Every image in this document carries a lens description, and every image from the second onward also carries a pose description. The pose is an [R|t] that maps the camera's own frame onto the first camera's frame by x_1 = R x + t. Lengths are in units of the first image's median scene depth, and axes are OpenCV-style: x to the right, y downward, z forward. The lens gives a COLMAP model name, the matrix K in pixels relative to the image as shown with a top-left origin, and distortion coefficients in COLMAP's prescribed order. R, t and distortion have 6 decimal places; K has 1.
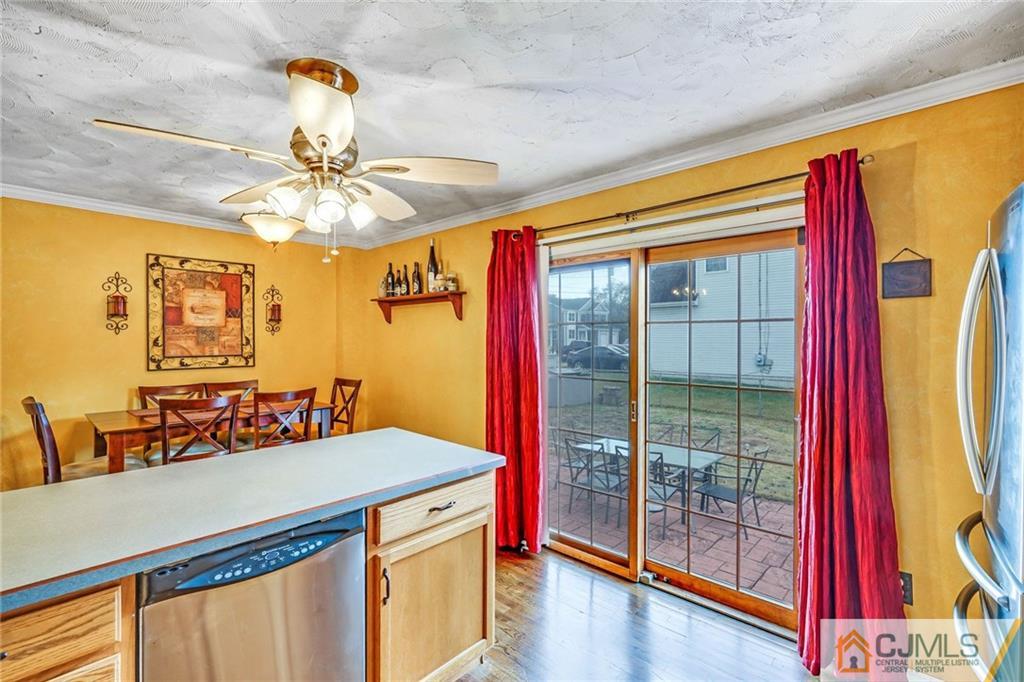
lens RADIAL K [[464.8, 0, 512.4], [0, 464.8, 335.2], [0, 0, 1]] dist [-0.002868, 0.000999]
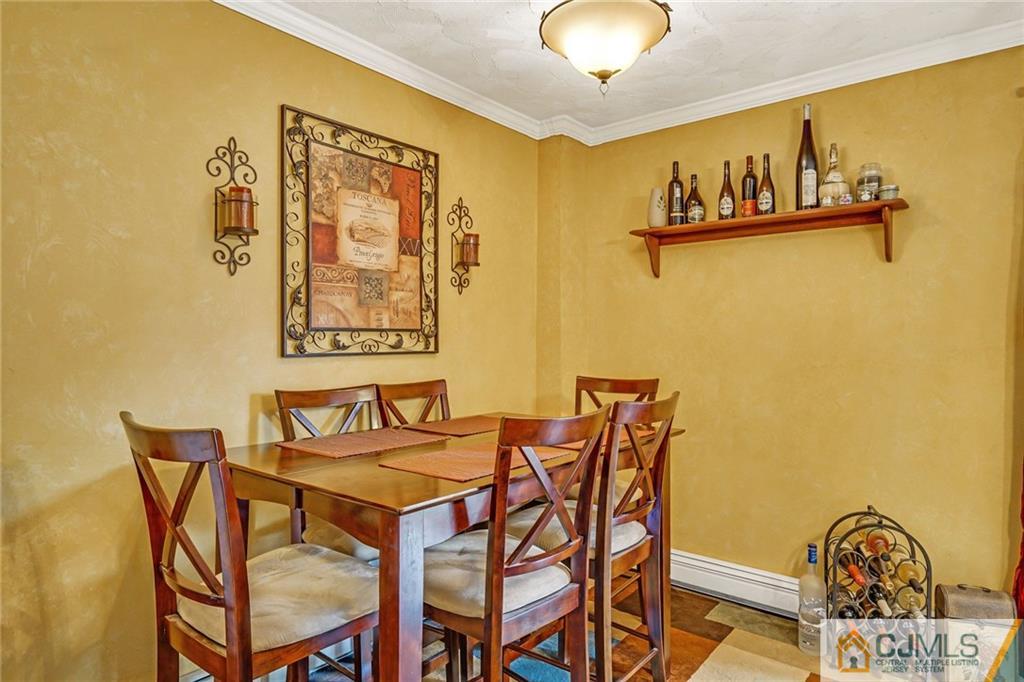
lens RADIAL K [[600.7, 0, 506.3], [0, 600.7, 332.8], [0, 0, 1]] dist [0.006647, -0.000380]
pose [[0.999358, 0.010593, 0.034222, -0.539327], [-0.010811, 0.999922, 0.006215, 0.042853], [-0.034154, -0.006581, 0.999395, 0.359741]]
